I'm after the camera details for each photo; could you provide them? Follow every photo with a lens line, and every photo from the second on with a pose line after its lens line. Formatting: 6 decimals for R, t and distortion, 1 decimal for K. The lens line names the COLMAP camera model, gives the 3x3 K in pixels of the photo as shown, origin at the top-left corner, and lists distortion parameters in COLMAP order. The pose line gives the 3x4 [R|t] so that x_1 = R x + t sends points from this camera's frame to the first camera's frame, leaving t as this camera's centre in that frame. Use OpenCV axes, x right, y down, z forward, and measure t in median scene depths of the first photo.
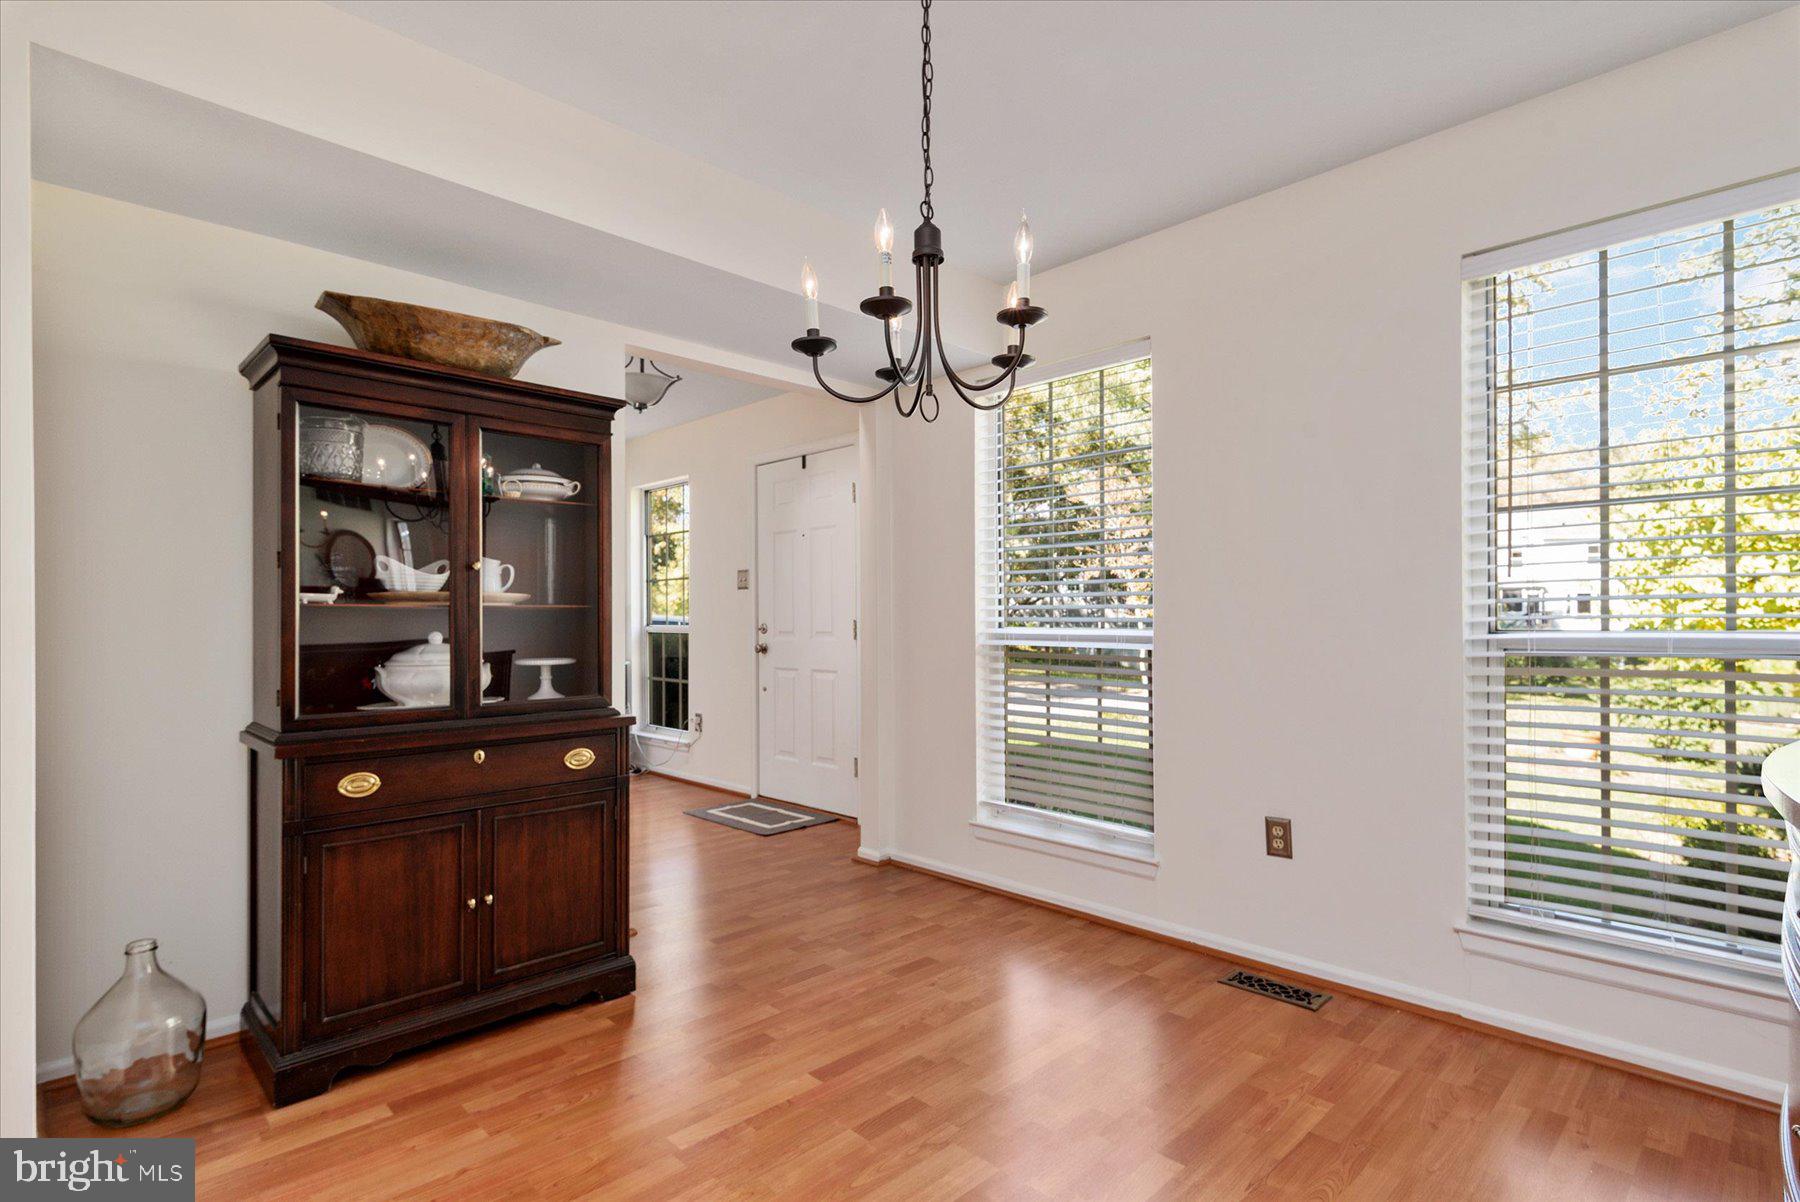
lens RADIAL K [[968.2, 0, 893.7], [0, 968.2, 620.3], [0, 0, 1]] dist [0.004798, 0.000142]
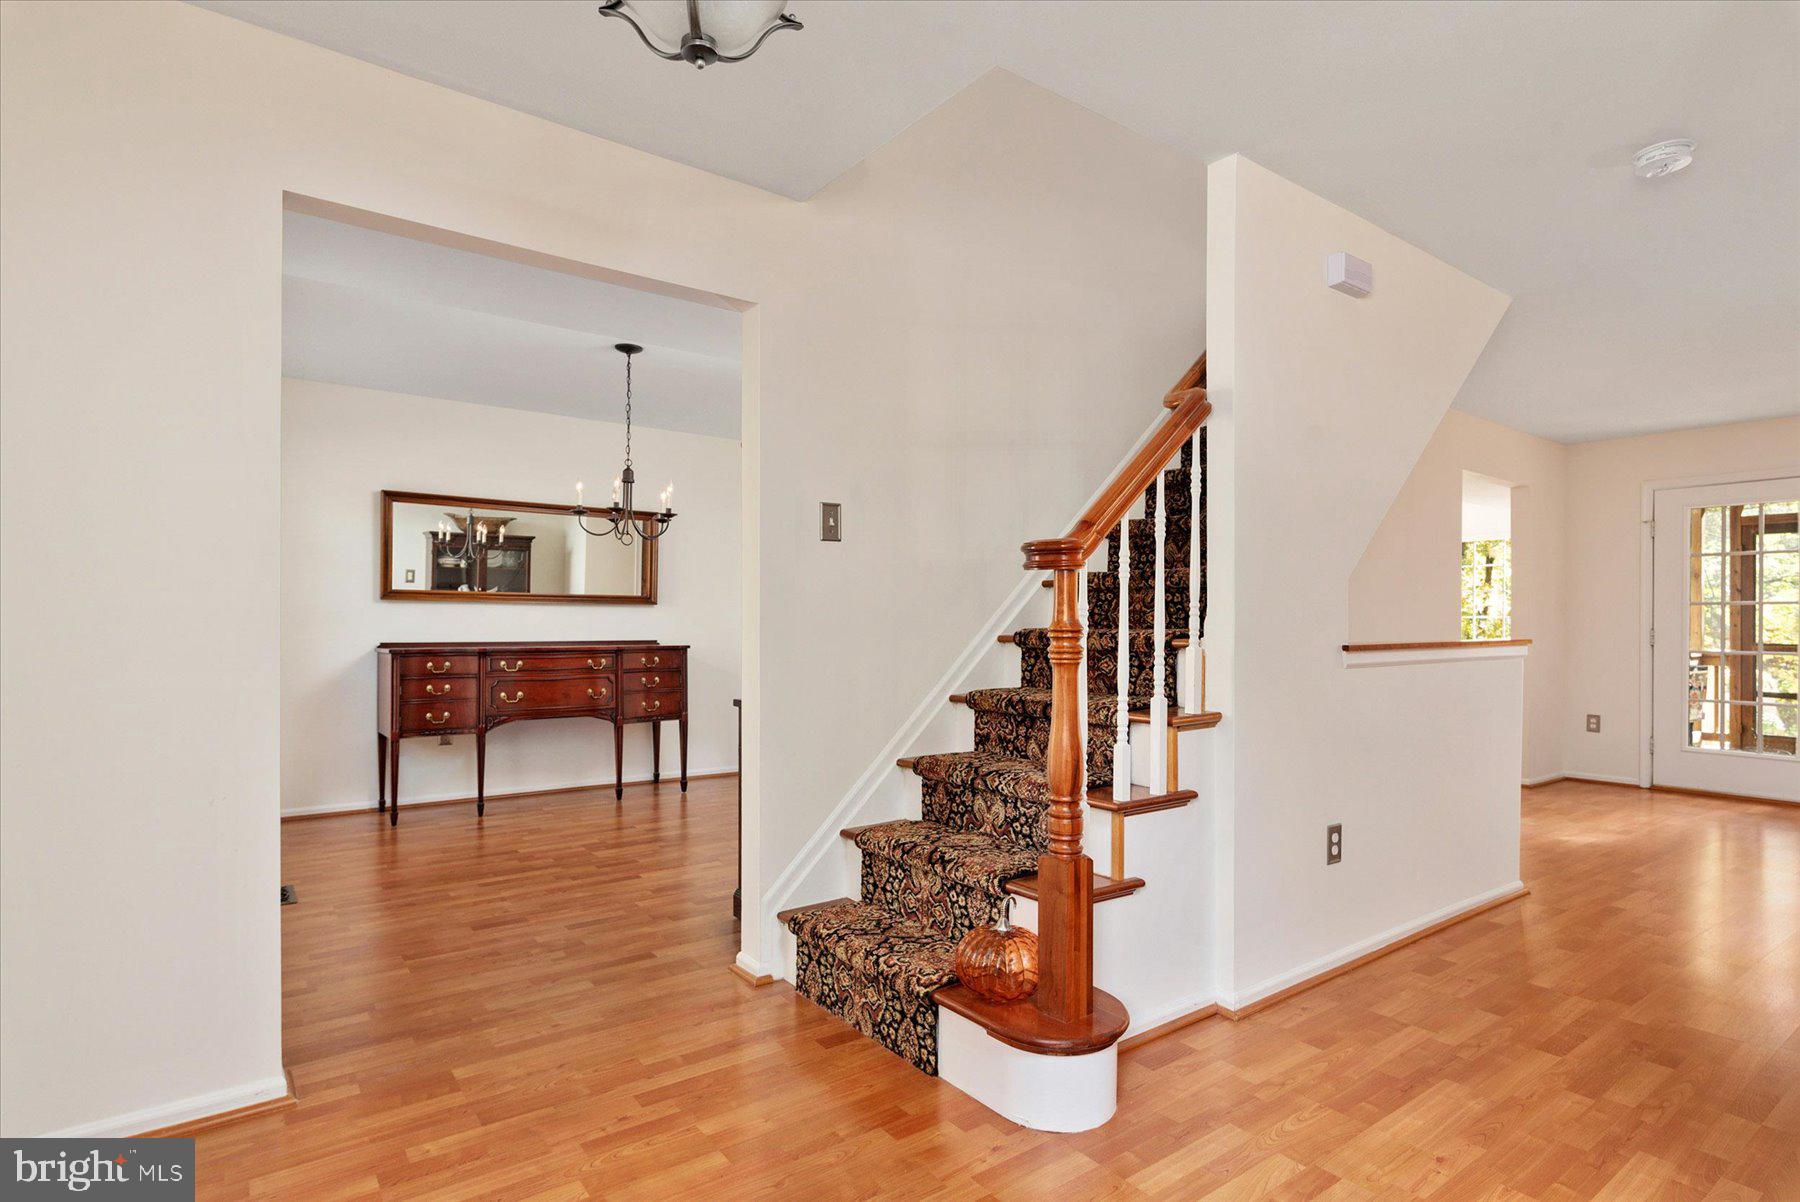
lens RADIAL K [[968.2, 0, 893.7], [0, 968.2, 620.3], [0, 0, 1]] dist [0.004798, 0.000142]
pose [[-0.993482, 0.002349, 0.113964, -0.600987], [0.001066, 0.999935, -0.011318, 0.004554], [-0.113983, -0.011123, -0.993420, 2.164938]]
